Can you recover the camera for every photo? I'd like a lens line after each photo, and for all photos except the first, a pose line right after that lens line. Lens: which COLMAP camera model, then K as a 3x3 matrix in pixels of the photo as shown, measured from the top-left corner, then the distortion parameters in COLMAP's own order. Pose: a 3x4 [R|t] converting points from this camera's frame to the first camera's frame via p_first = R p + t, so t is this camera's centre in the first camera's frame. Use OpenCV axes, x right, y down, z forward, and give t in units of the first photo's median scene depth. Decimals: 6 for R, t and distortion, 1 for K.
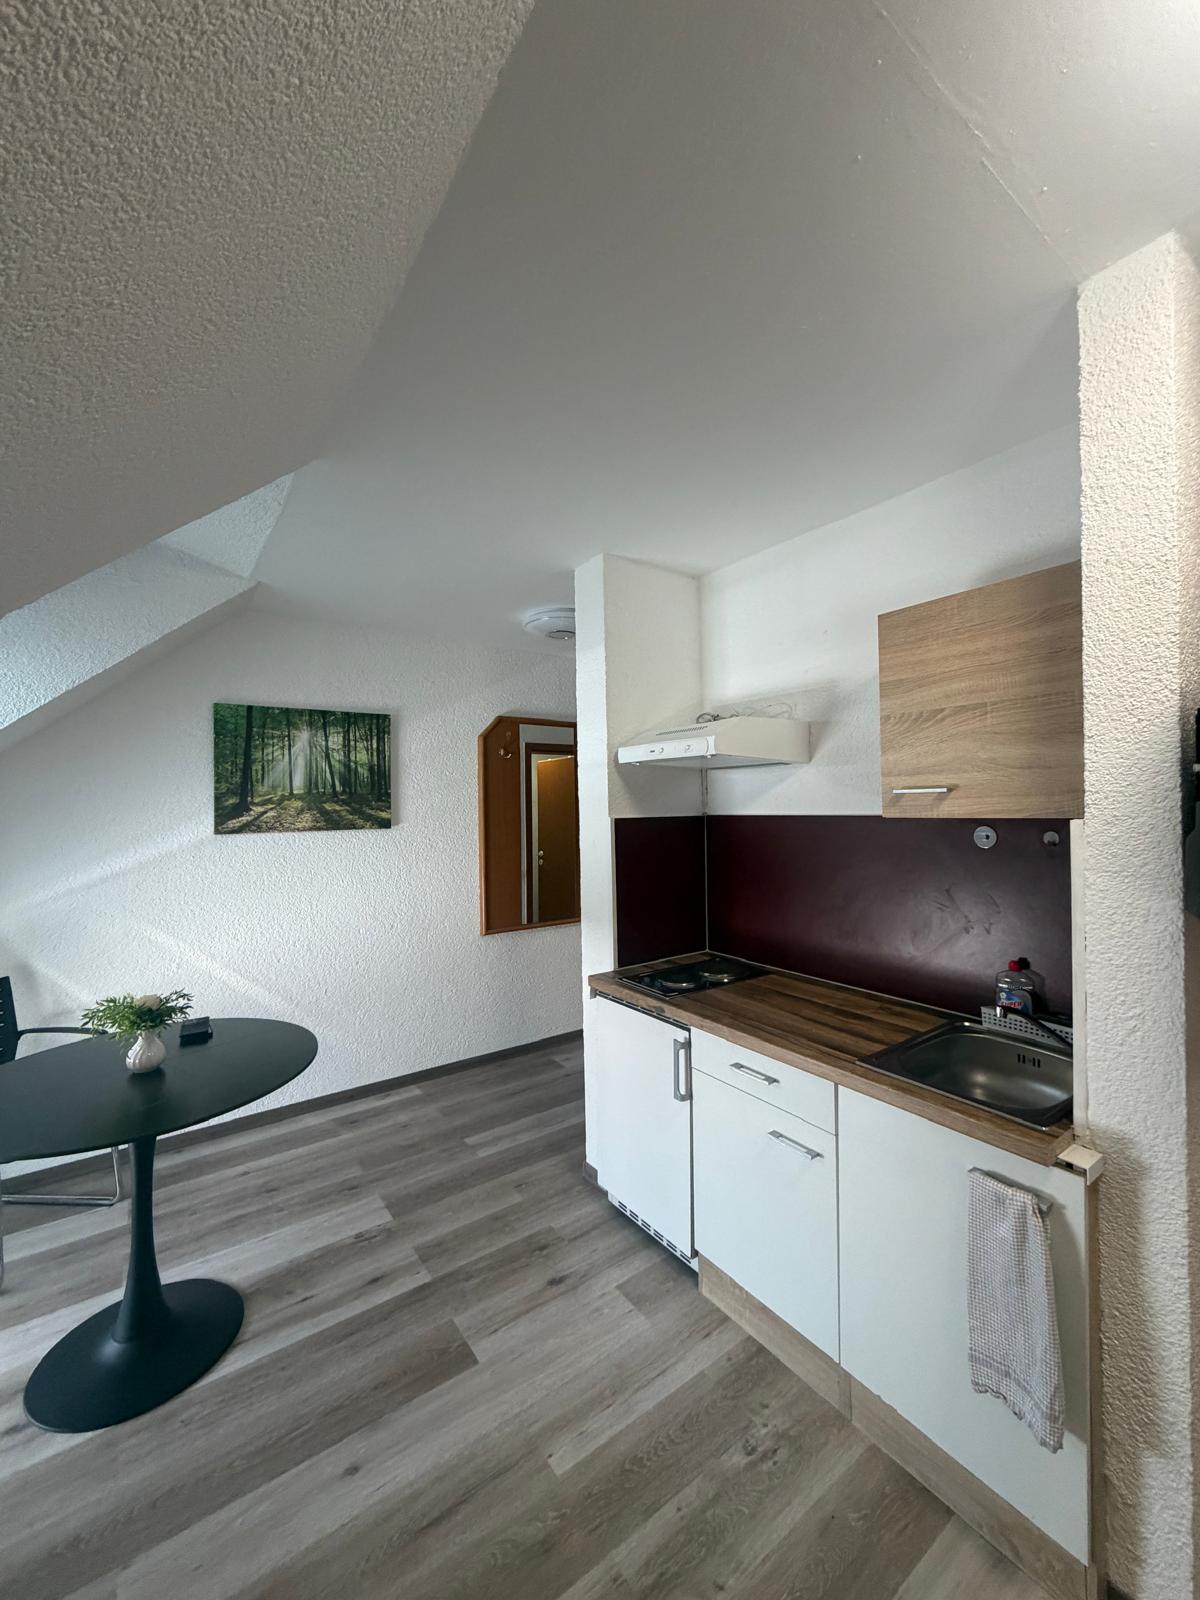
lens RADIAL K [[626.9, 0, 604.9], [0, 626.9, 794.3], [0, 0, 1]] dist [0.000615, 0.000250]
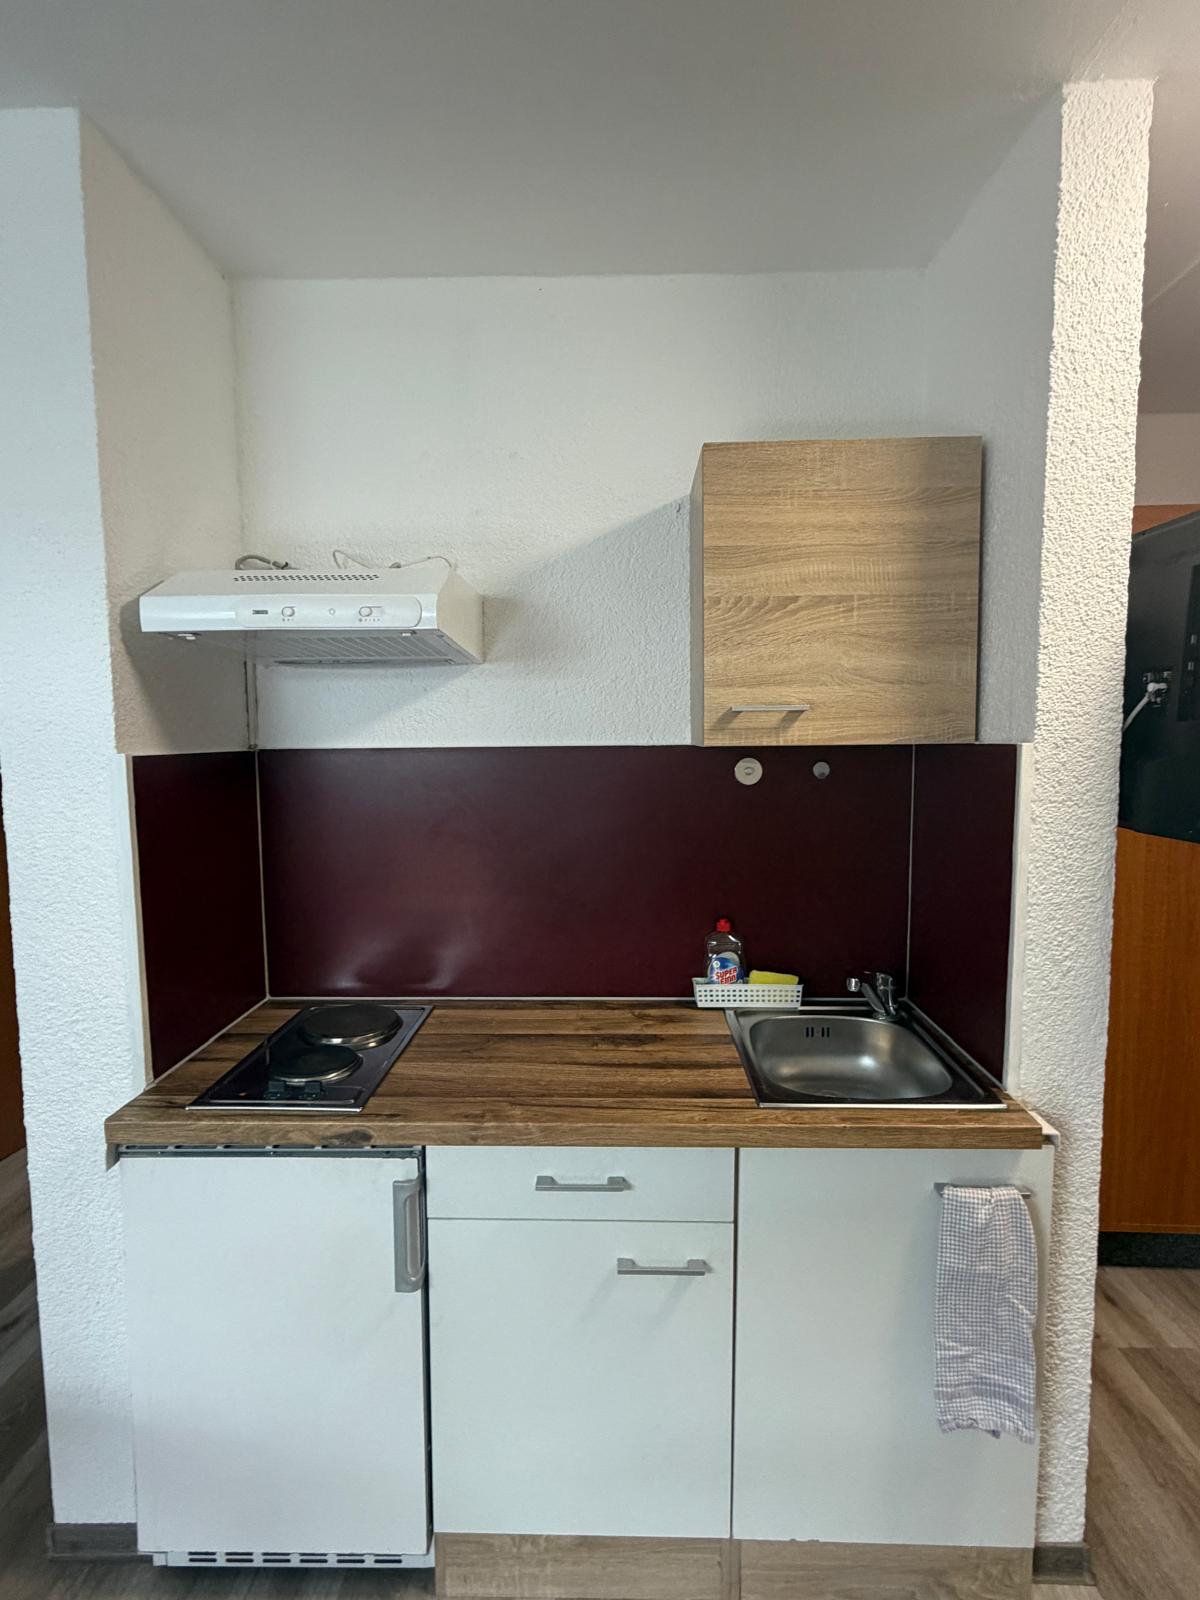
lens RADIAL K [[825.6, 0, 599.1], [0, 825.6, 794.8], [0, 0, 1]] dist [-0.001999, 0.001620]
pose [[0.611623, -0.047994, 0.789692, -0.340655], [-0.015191, 0.997262, 0.072374, 0.025642], [-0.791003, -0.056262, 0.609219, 0.528599]]
